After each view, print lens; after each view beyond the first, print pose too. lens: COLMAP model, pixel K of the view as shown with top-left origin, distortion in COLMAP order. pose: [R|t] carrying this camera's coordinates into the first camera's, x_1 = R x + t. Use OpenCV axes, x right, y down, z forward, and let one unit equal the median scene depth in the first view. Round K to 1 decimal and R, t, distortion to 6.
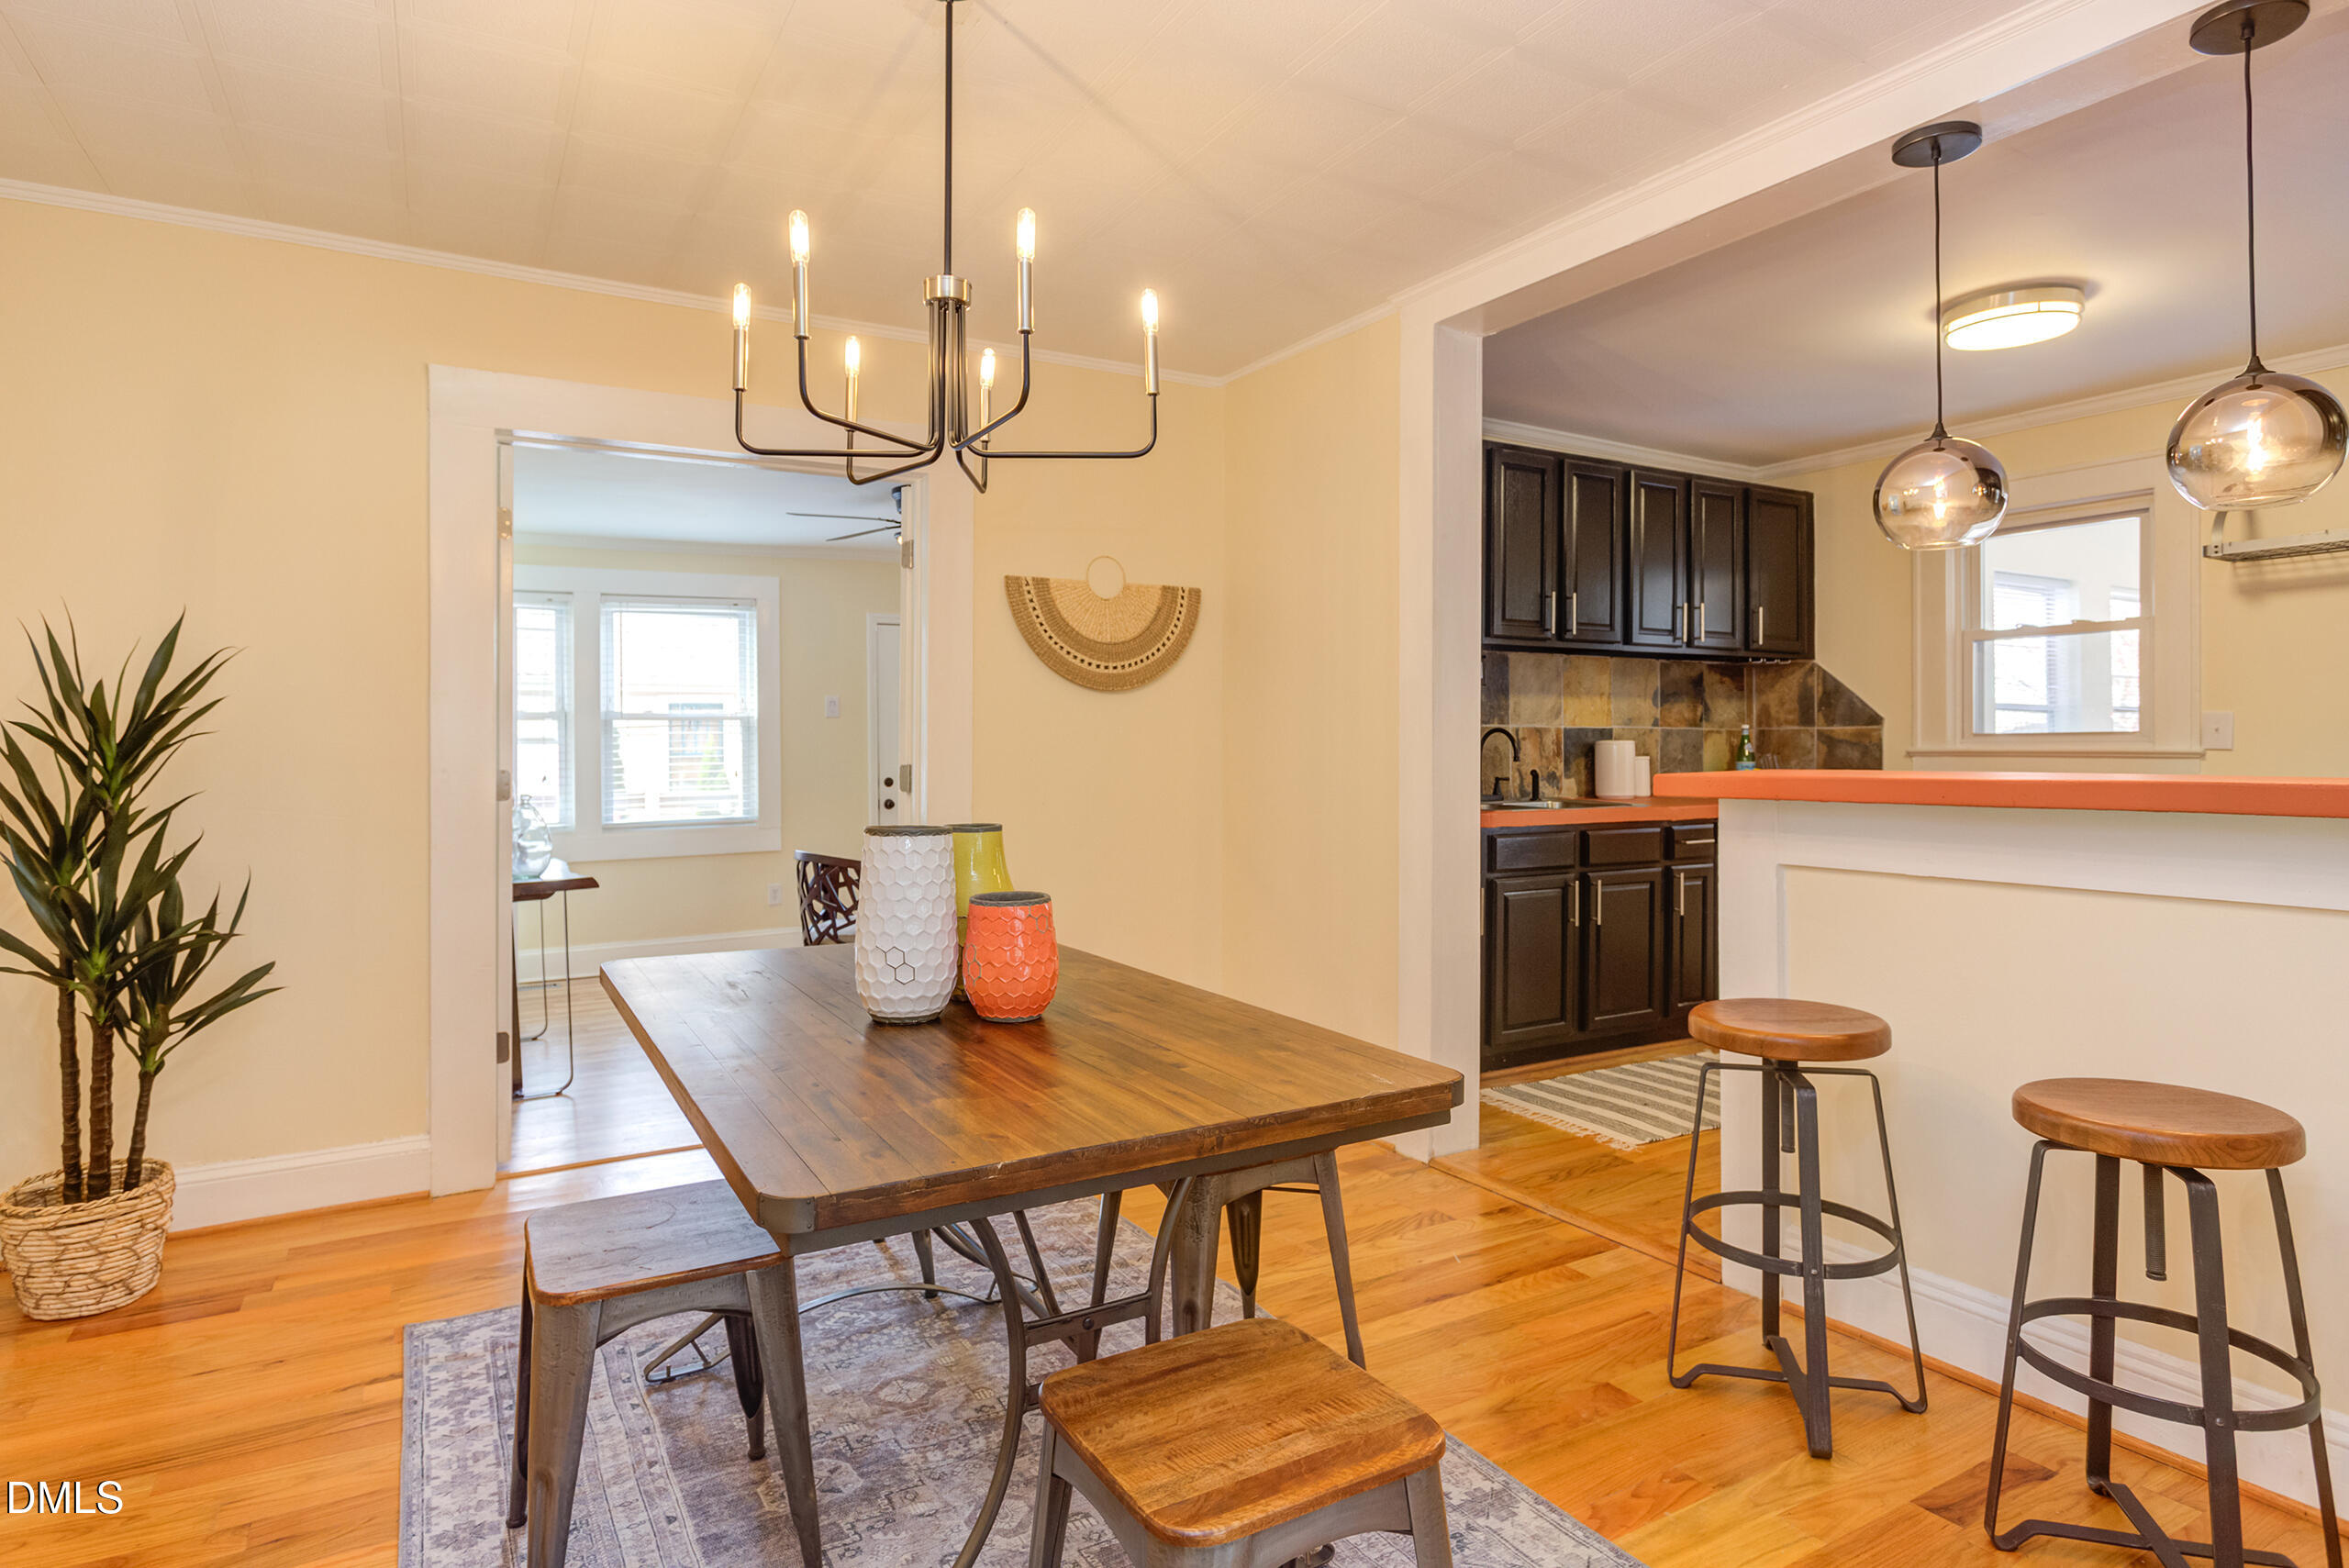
lens RADIAL K [[1294.9, 0, 1151.7], [0, 1294.9, 750.2], [0, 0, 1]] dist [0.003542, -0.002245]
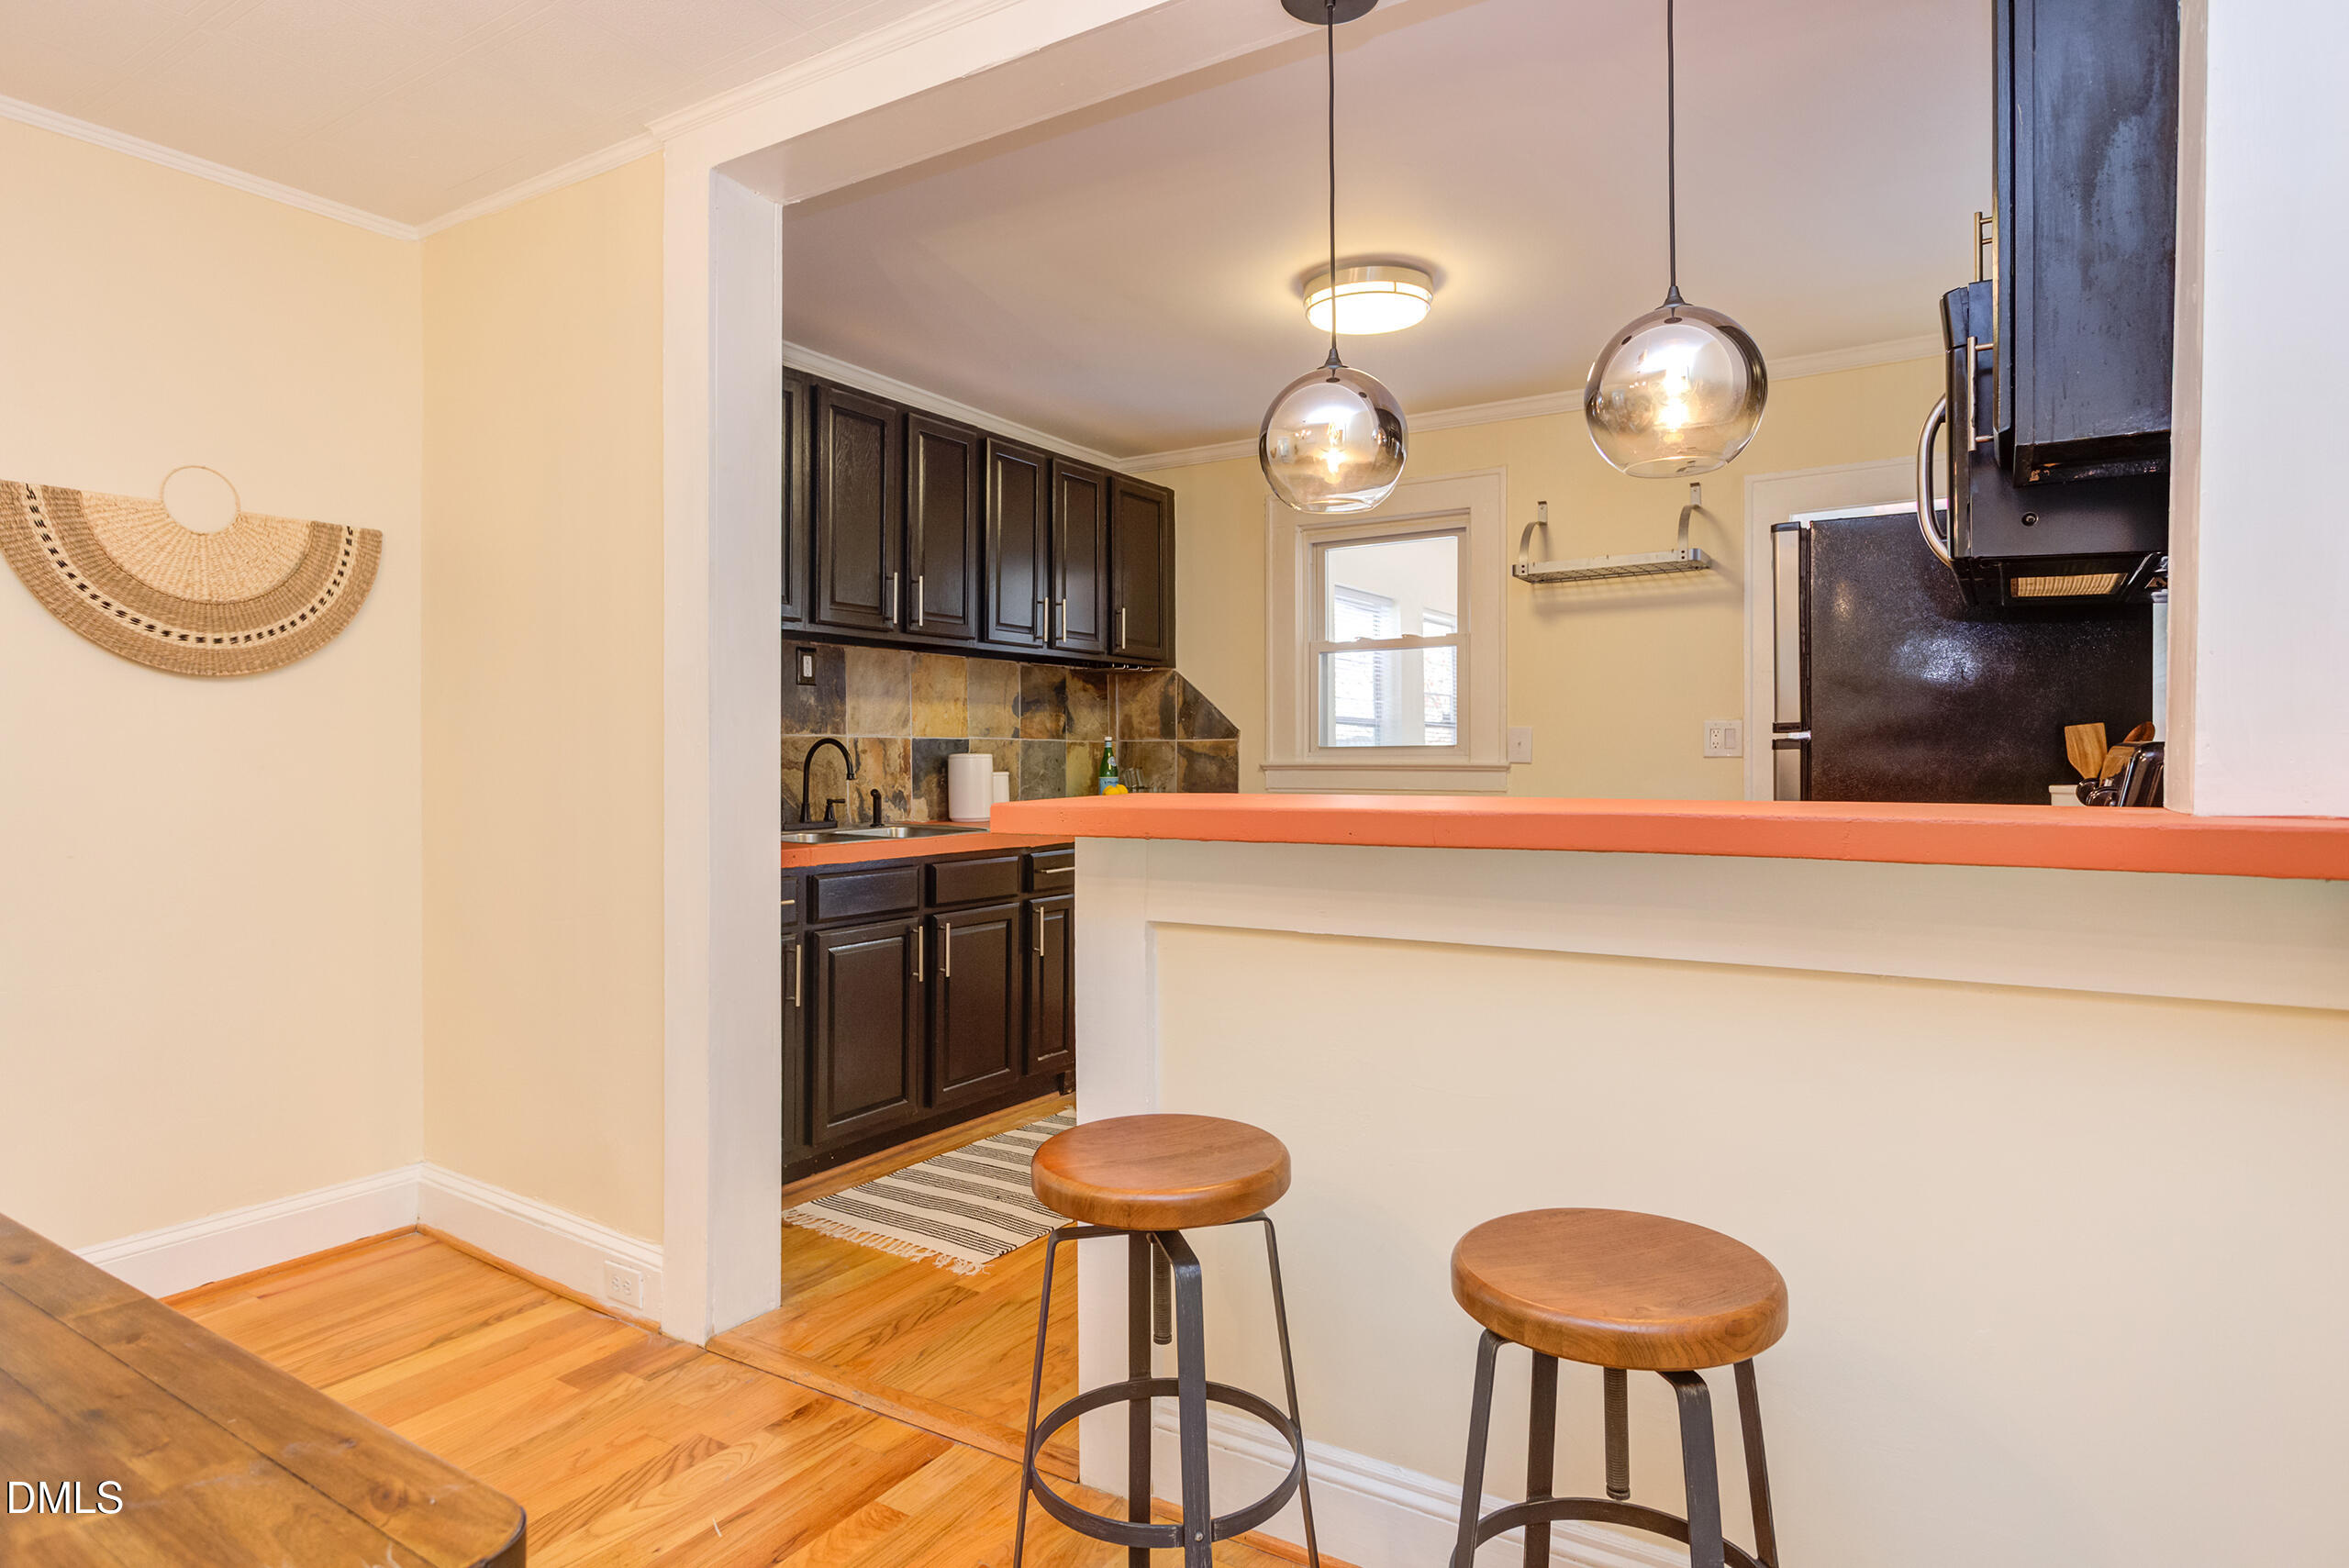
lens RADIAL K [[1294.9, 0, 1151.7], [0, 1294.9, 750.2], [0, 0, 1]] dist [0.003542, -0.002245]
pose [[0.895049, 0.001960, 0.445963, 0.087403], [0.001758, 0.999967, -0.007923, -0.002962], [-0.445964, 0.007876, 0.895016, 0.189019]]
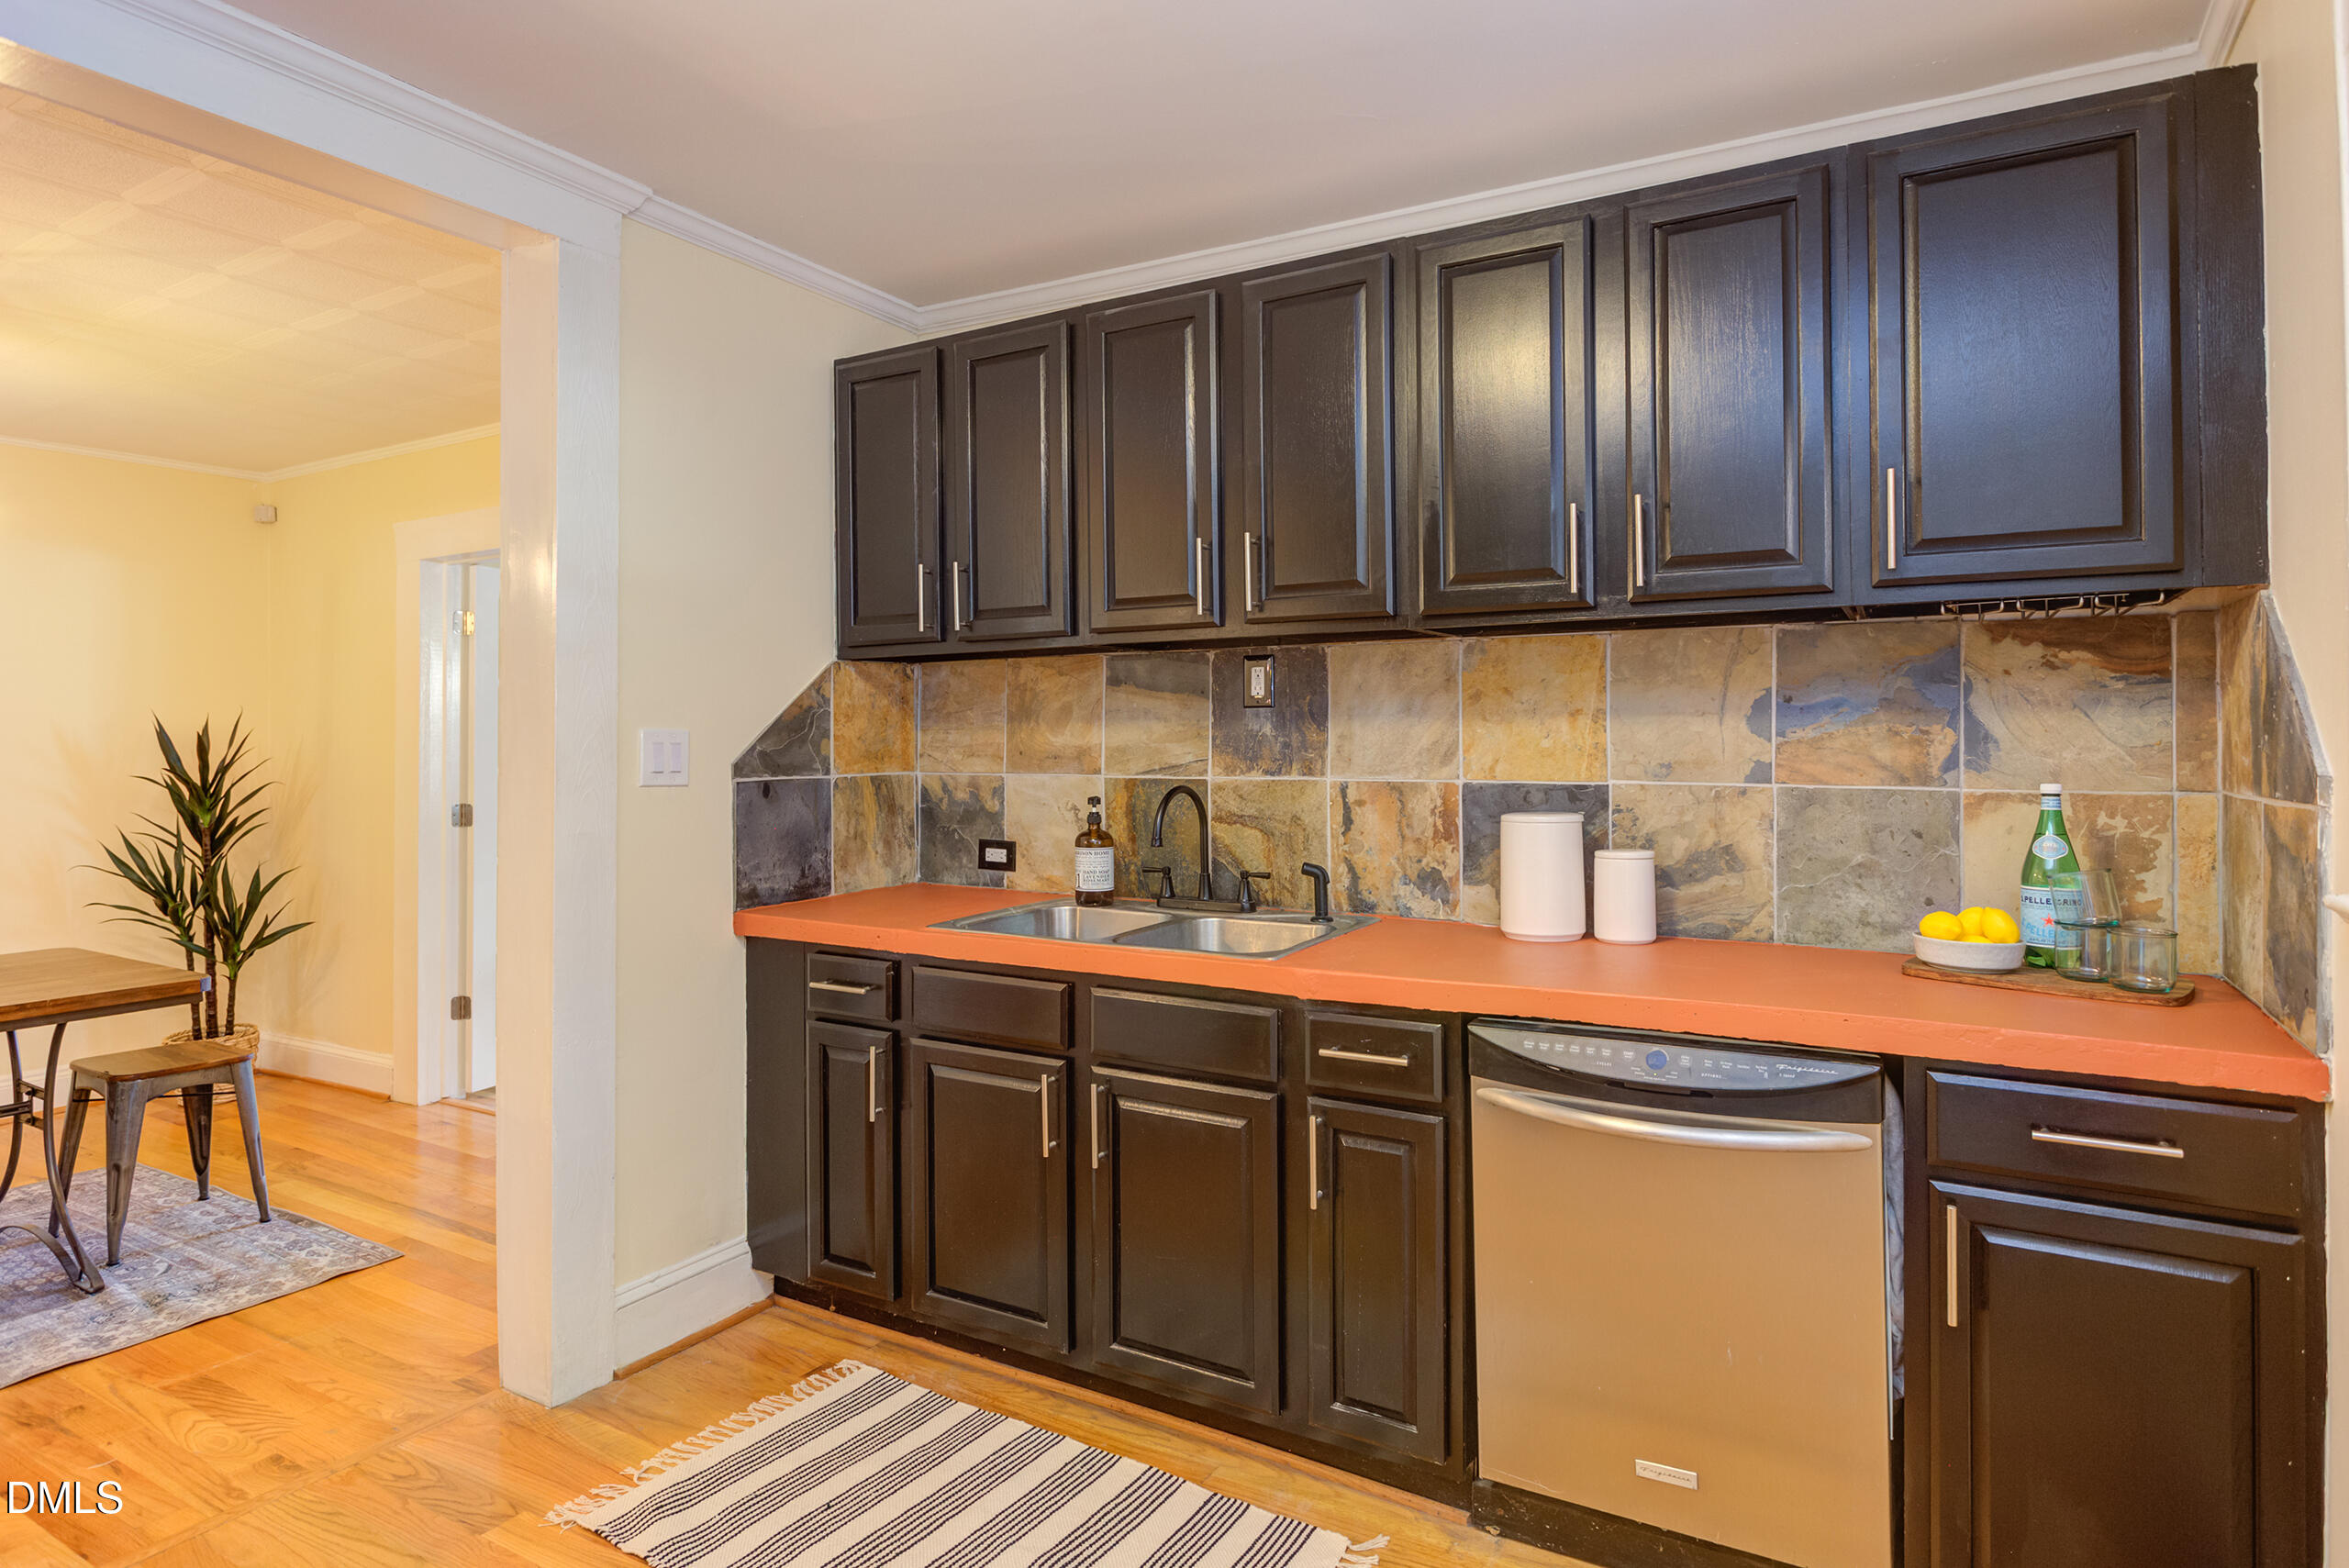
lens RADIAL K [[1264.4, 0, 1166.4], [0, 1264.4, 727.9], [0, 0, 1]] dist [-0.004782, -0.003250]
pose [[0.501080, -0.013042, -0.865303, 0.730477], [-0.003611, 0.999846, -0.017161, -0.031903], [0.865393, 0.011723, 0.500956, 0.697254]]
